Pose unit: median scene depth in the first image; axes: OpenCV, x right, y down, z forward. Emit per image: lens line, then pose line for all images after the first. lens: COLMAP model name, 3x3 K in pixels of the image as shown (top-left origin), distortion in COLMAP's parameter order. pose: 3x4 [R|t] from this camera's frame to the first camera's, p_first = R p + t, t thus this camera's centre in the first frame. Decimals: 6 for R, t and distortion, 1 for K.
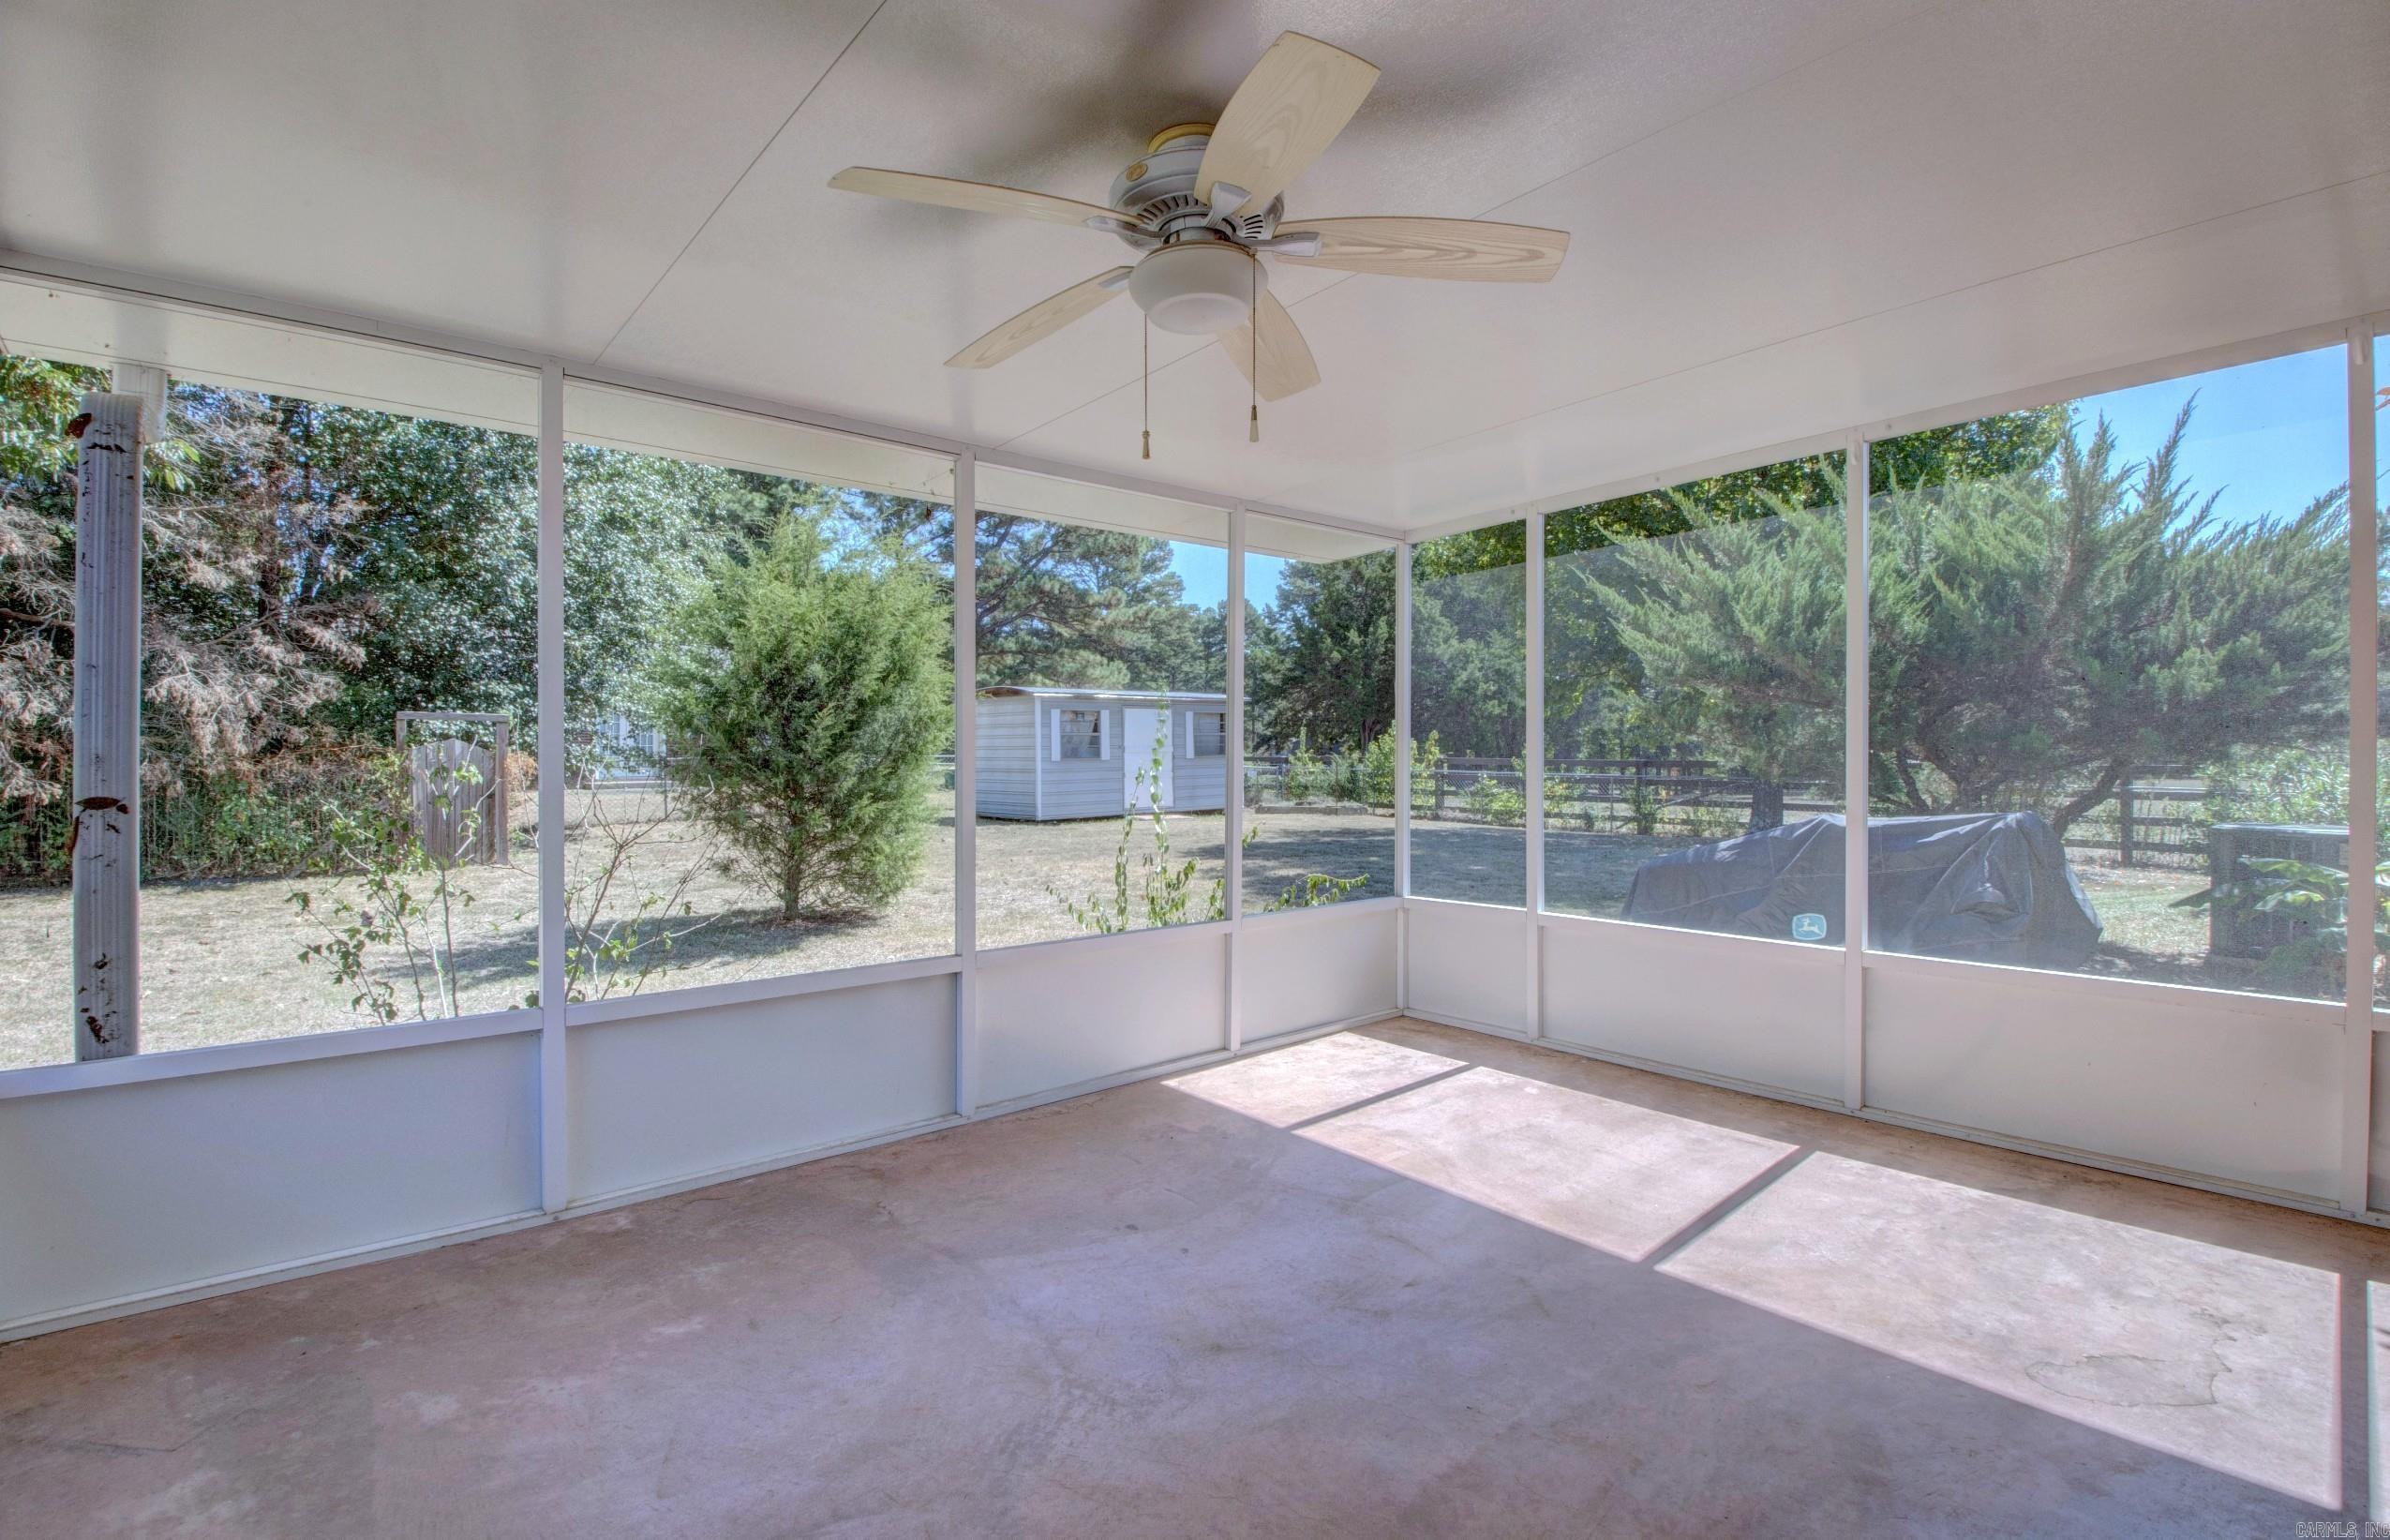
lens RADIAL K [[1110.9, 0, 1181.3], [0, 1110.9, 754.8], [0, 0, 1]] dist [0.013801, -0.025342]
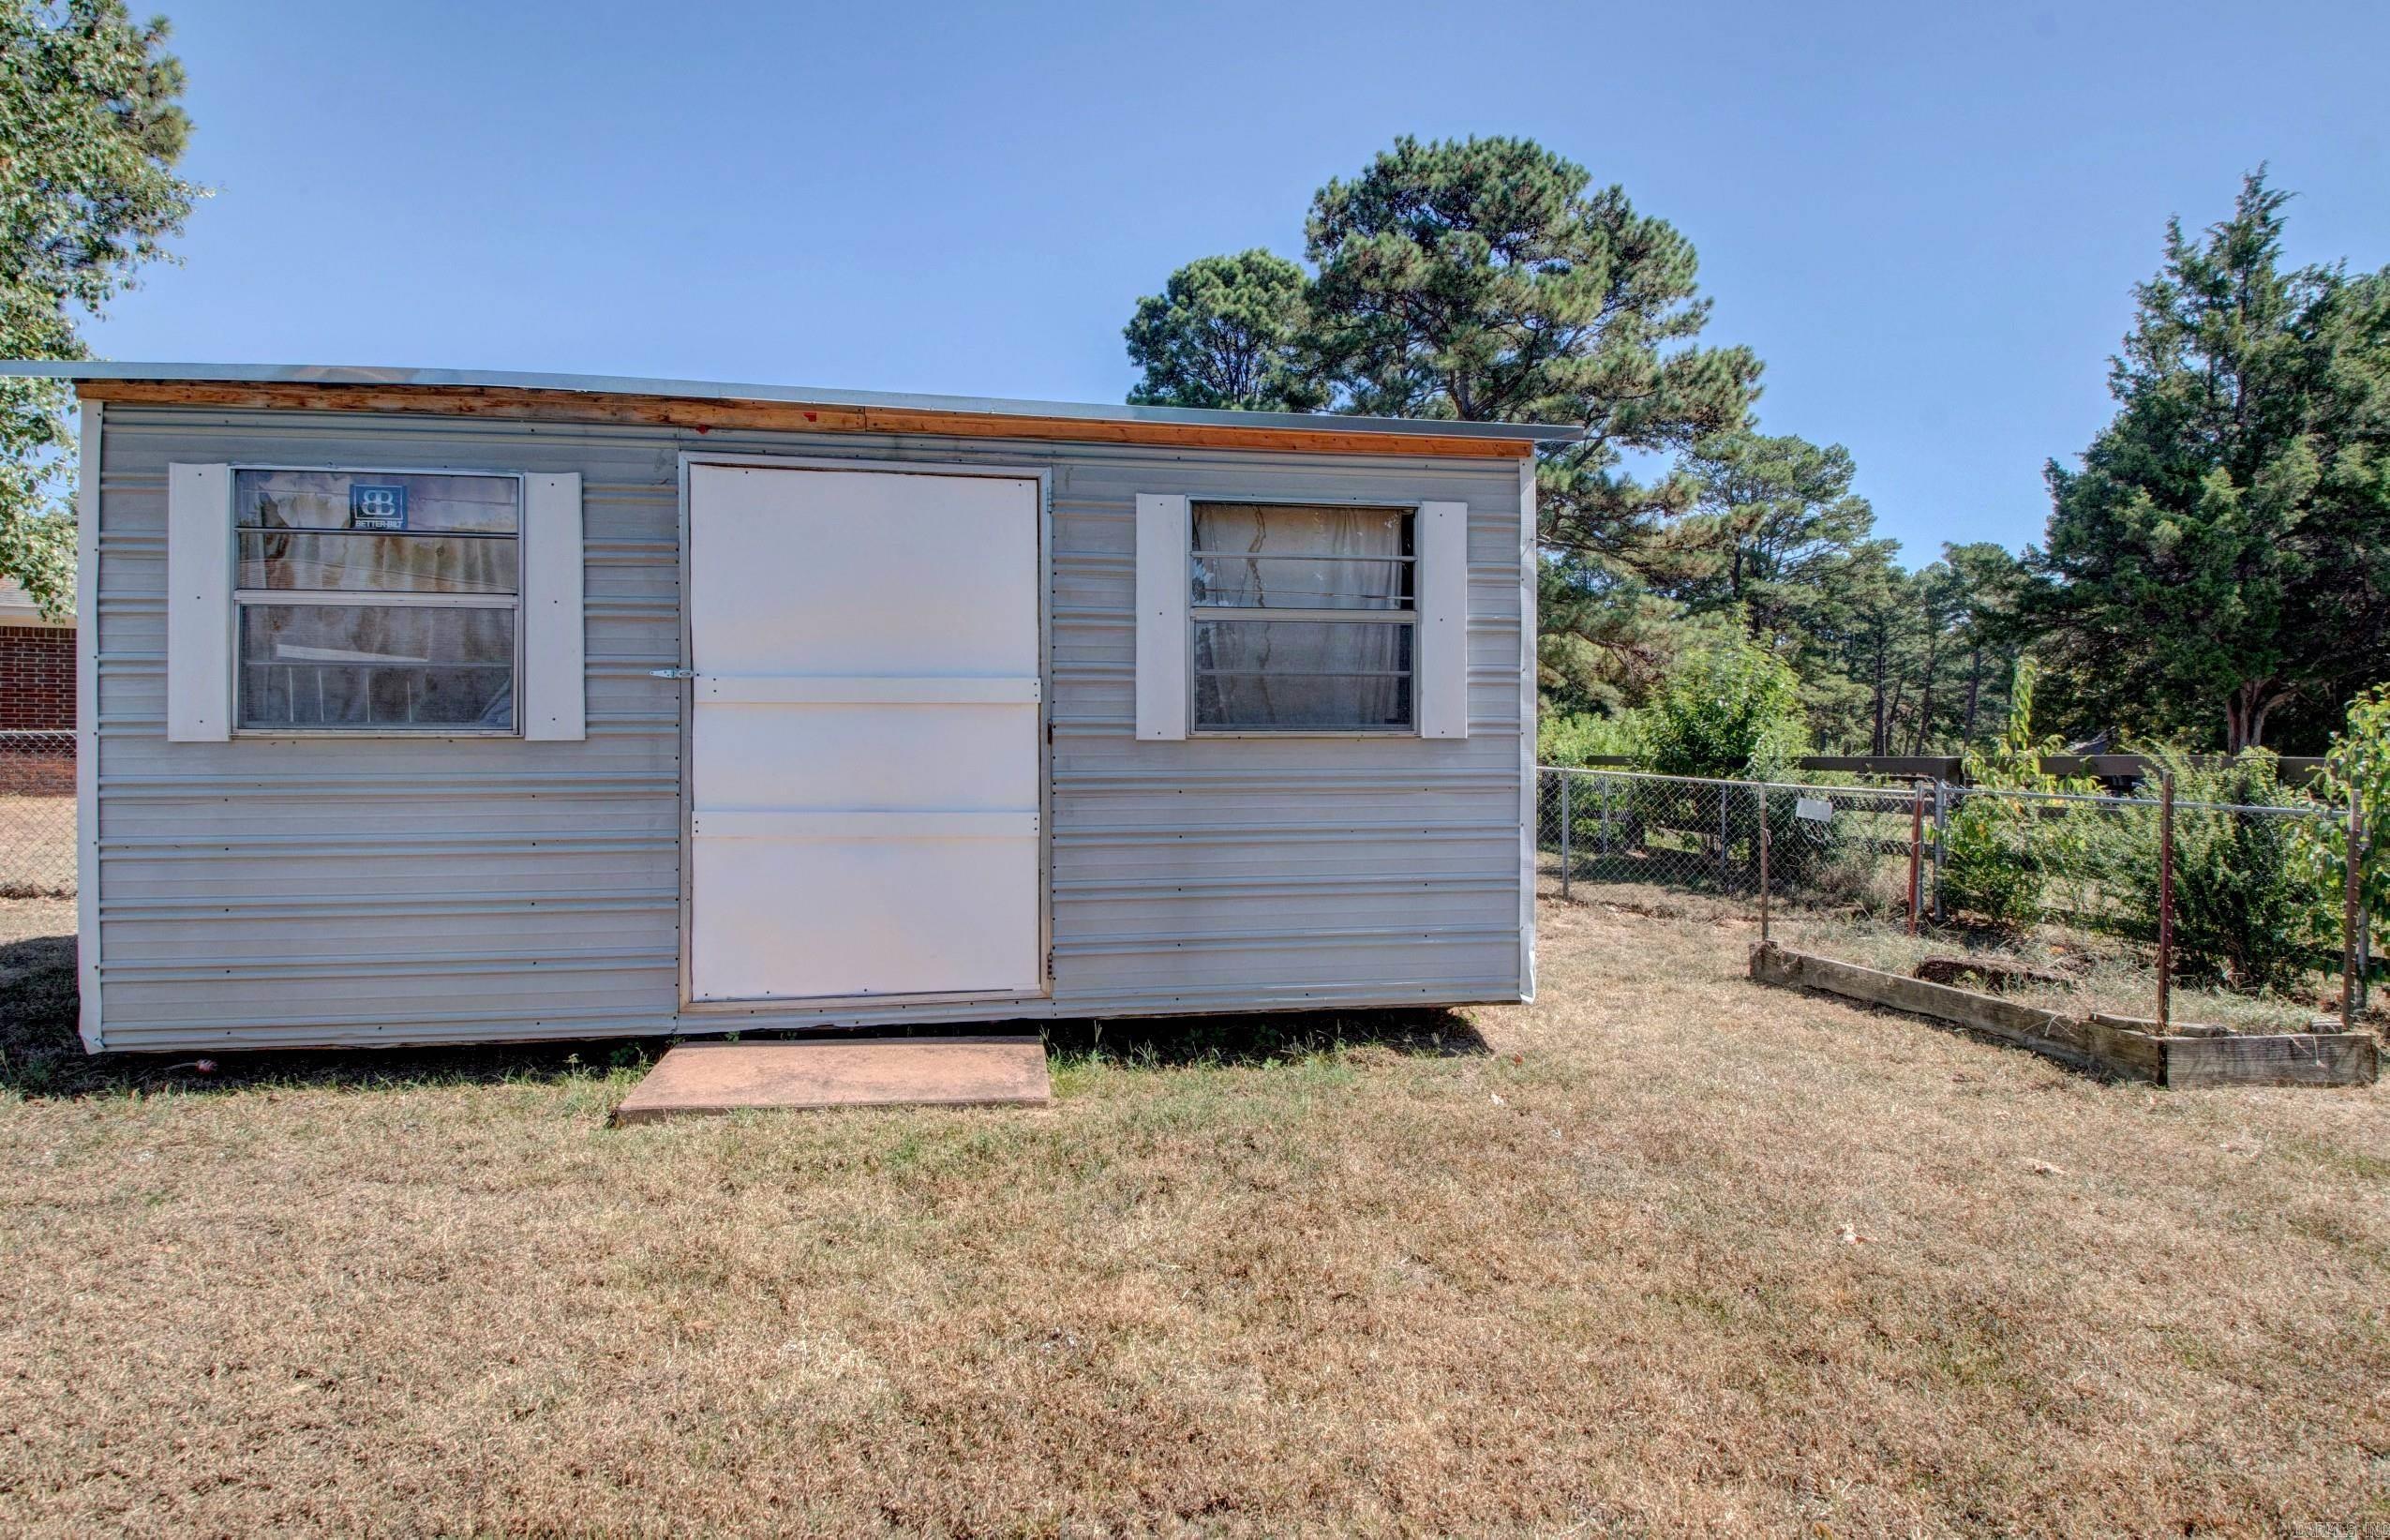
lens RADIAL K [[1110.9, 0, 1181.3], [0, 1110.9, 754.8], [0, 0, 1]] dist [0.013801, -0.025342]
pose [[0.834637, 0.017730, -0.550515, 0.115547], [-0.018177, 0.999824, 0.004642, 0.004474], [0.550501, 0.006133, 0.834812, 0.845980]]
